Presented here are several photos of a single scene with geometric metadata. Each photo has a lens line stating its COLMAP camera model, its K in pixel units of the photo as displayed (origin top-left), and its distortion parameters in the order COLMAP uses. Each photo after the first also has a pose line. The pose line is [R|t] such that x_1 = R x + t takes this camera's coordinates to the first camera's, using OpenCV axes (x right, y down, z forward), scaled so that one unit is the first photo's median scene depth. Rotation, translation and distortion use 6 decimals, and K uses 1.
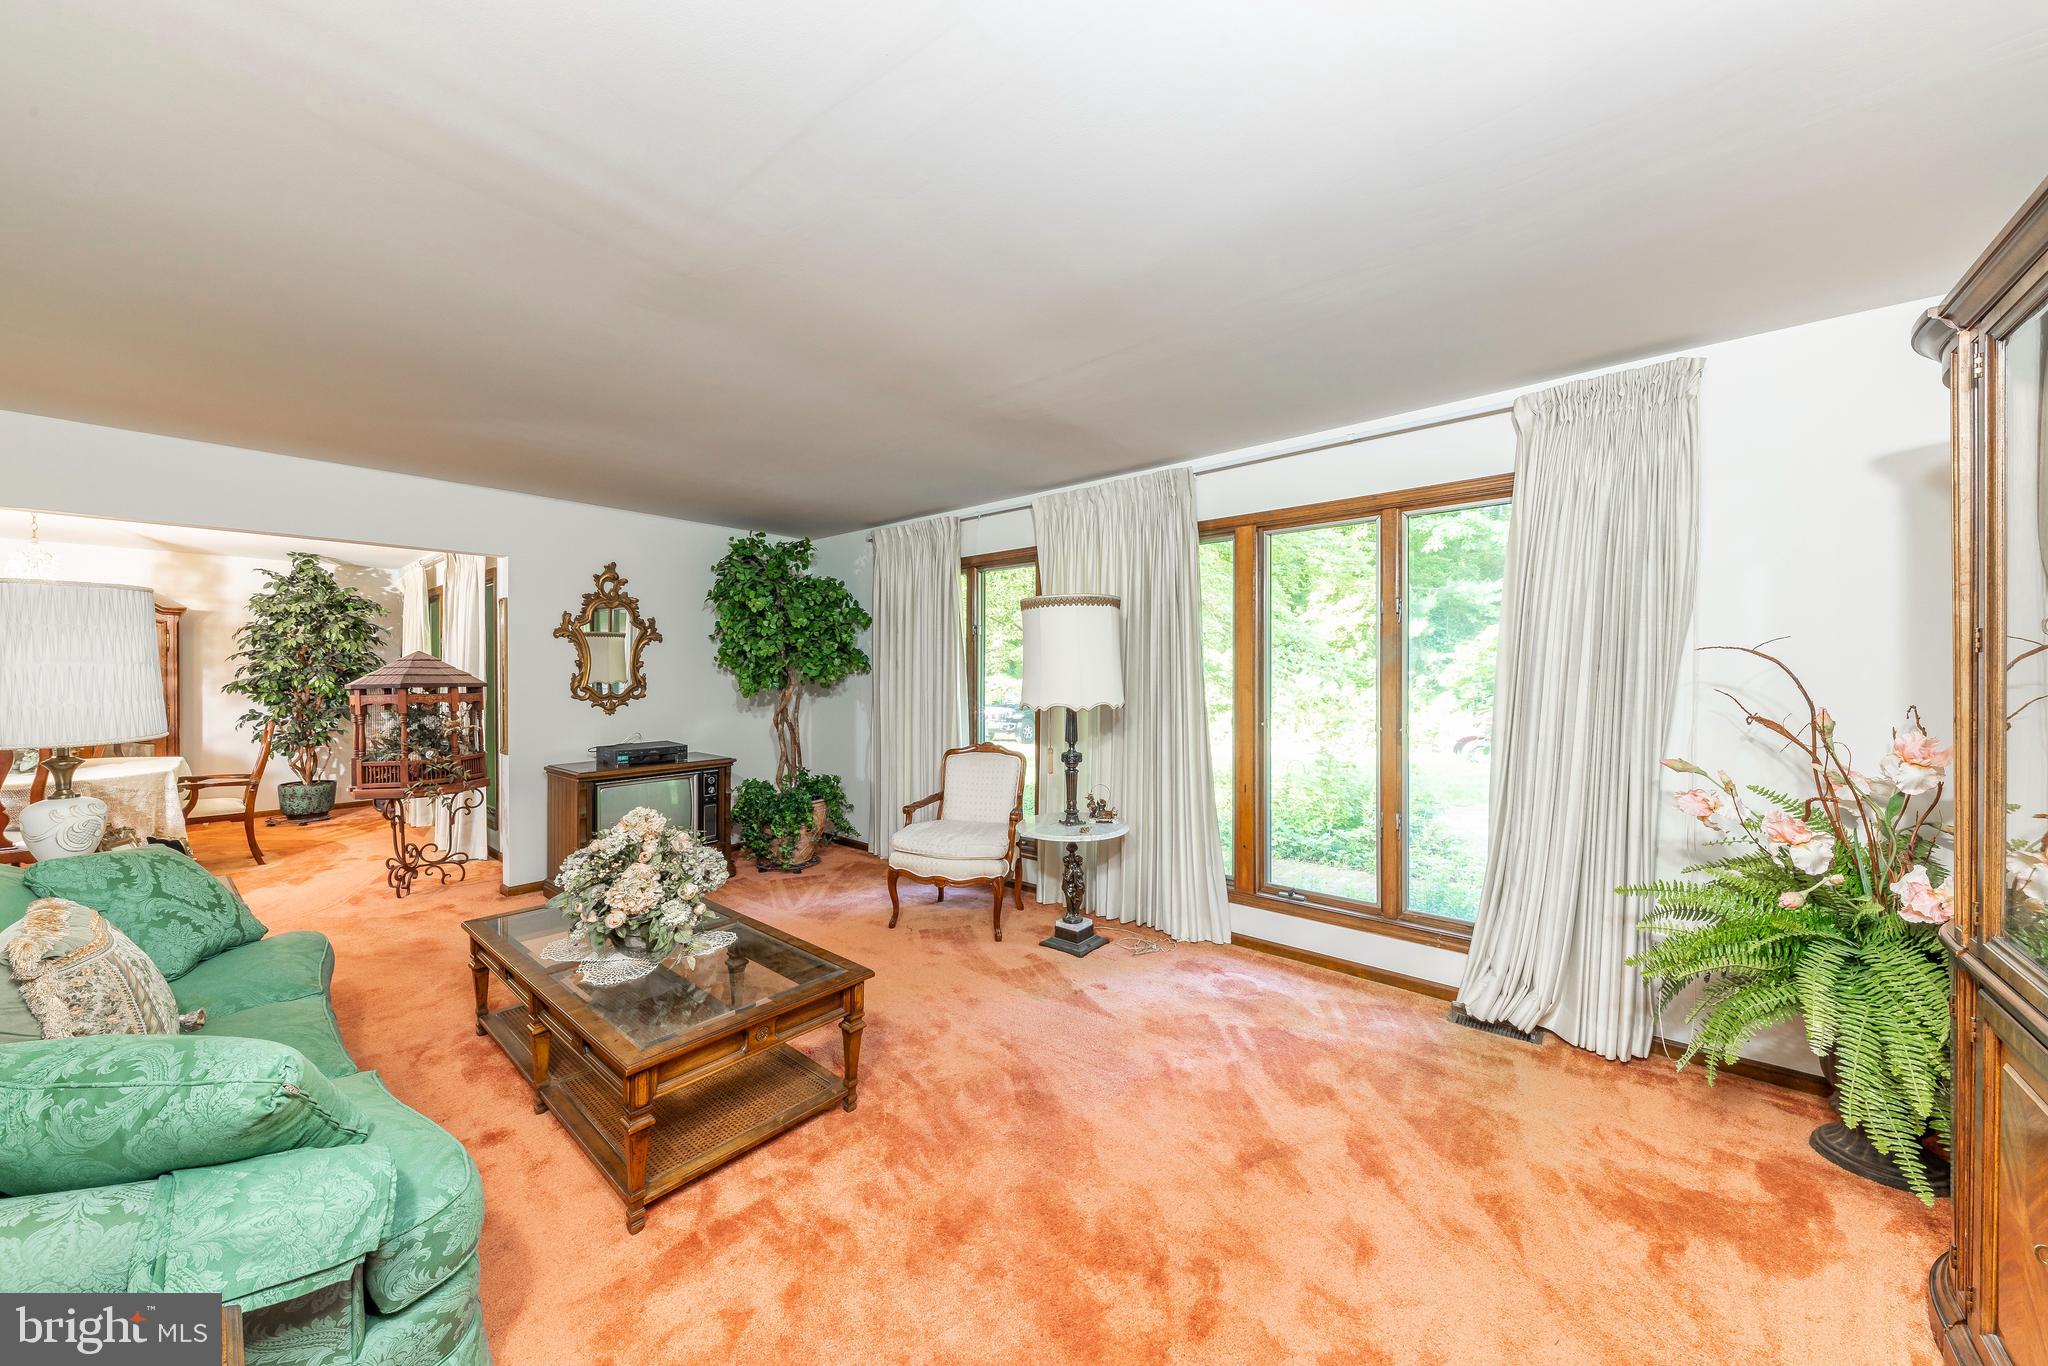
lens RADIAL K [[692.7, 0, 1027.9], [0, 692.7, 676.1], [0, 0, 1]] dist [0.002029, 0.000066]
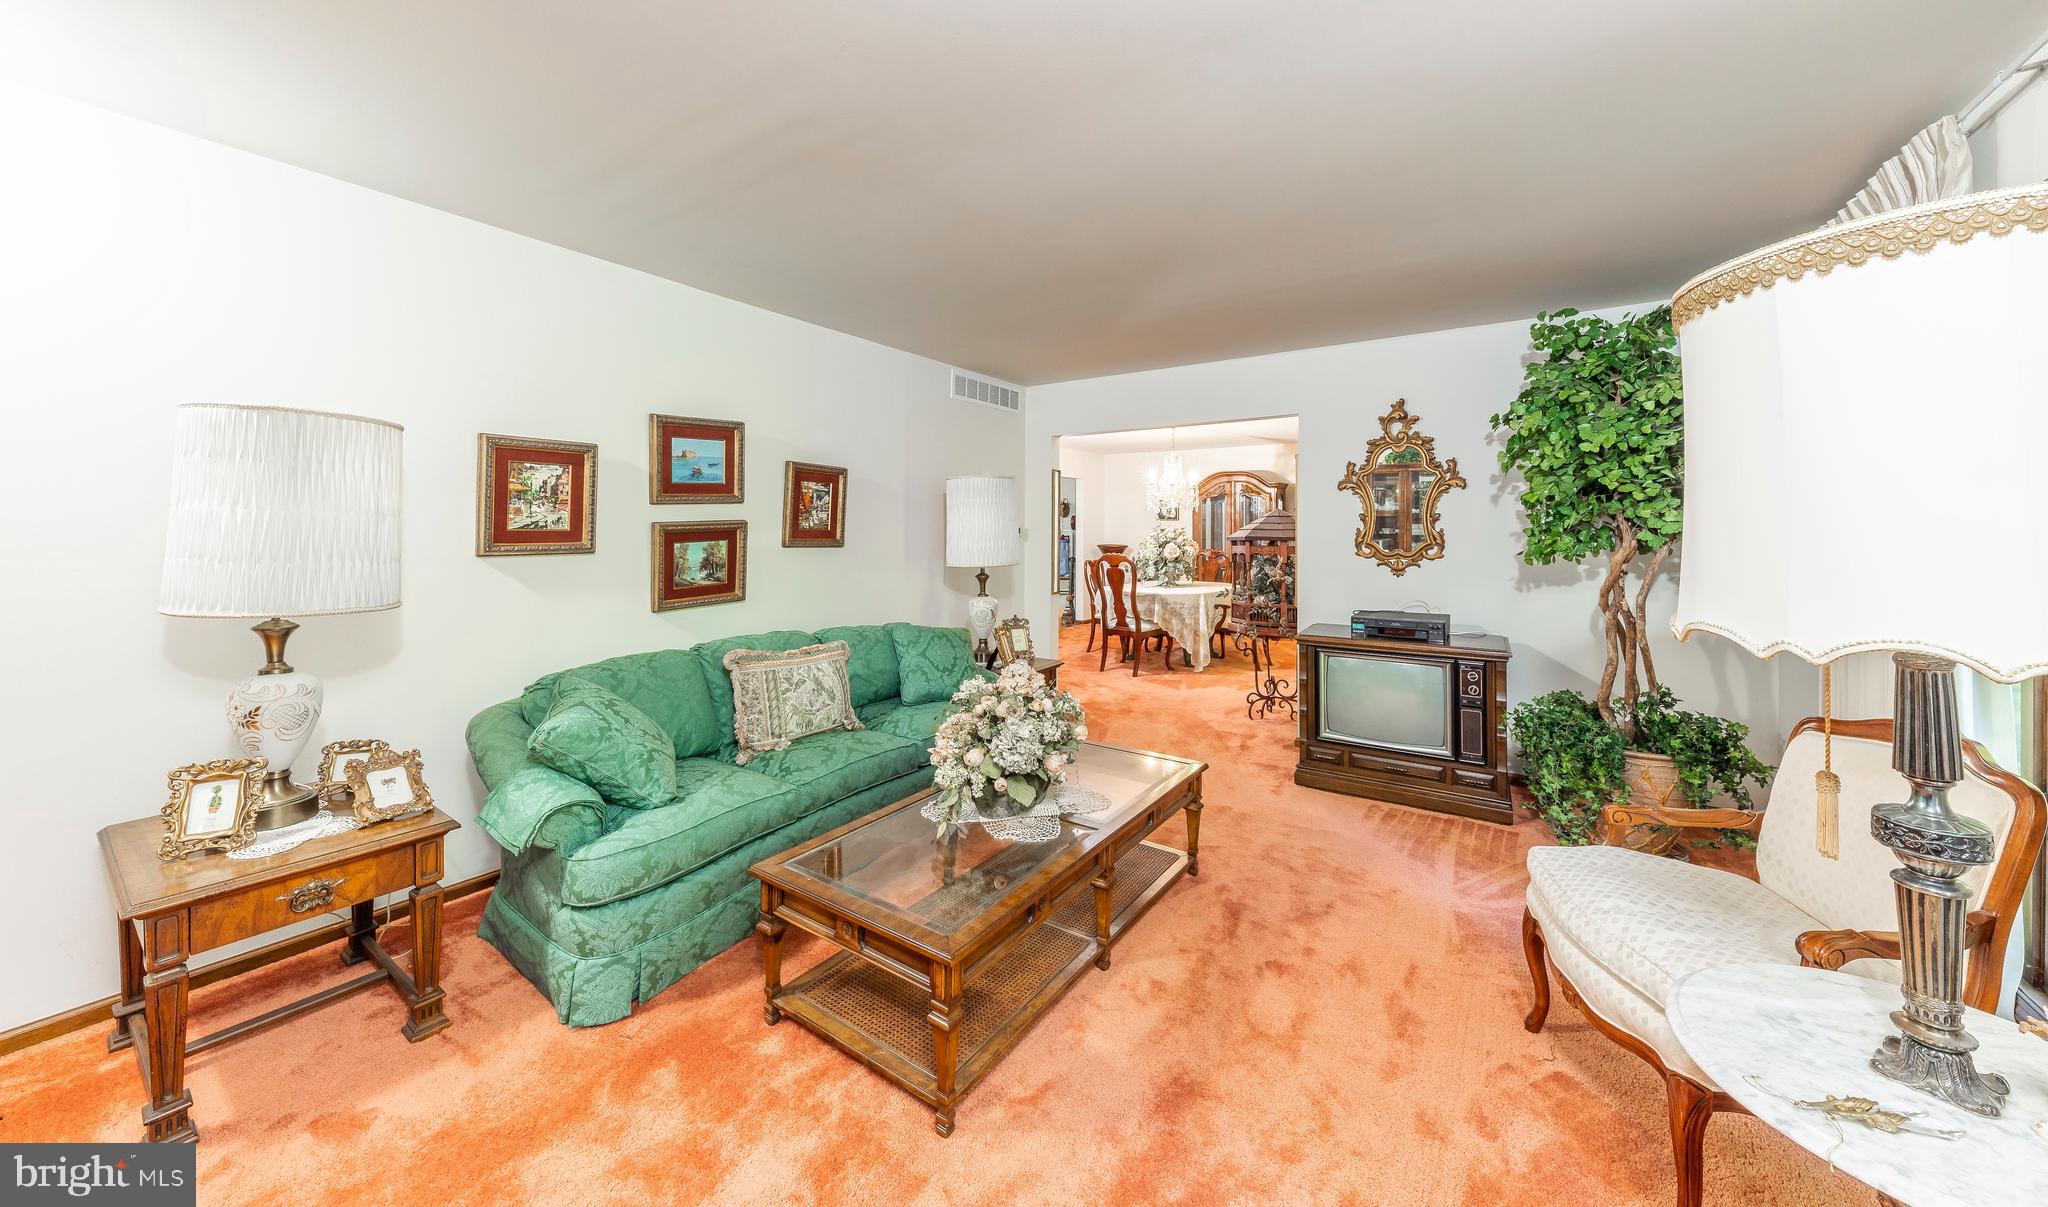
lens RADIAL K [[706.1, 0, 1041.0], [0, 706.1, 520.6], [0, 0, 1]] dist [-0.000999, 0.000006]
pose [[0.102624, -0.009680, -0.994673, 0.228243], [-0.009060, 0.999902, -0.010666, -0.000066], [0.994679, 0.010106, 0.102527, 0.473291]]
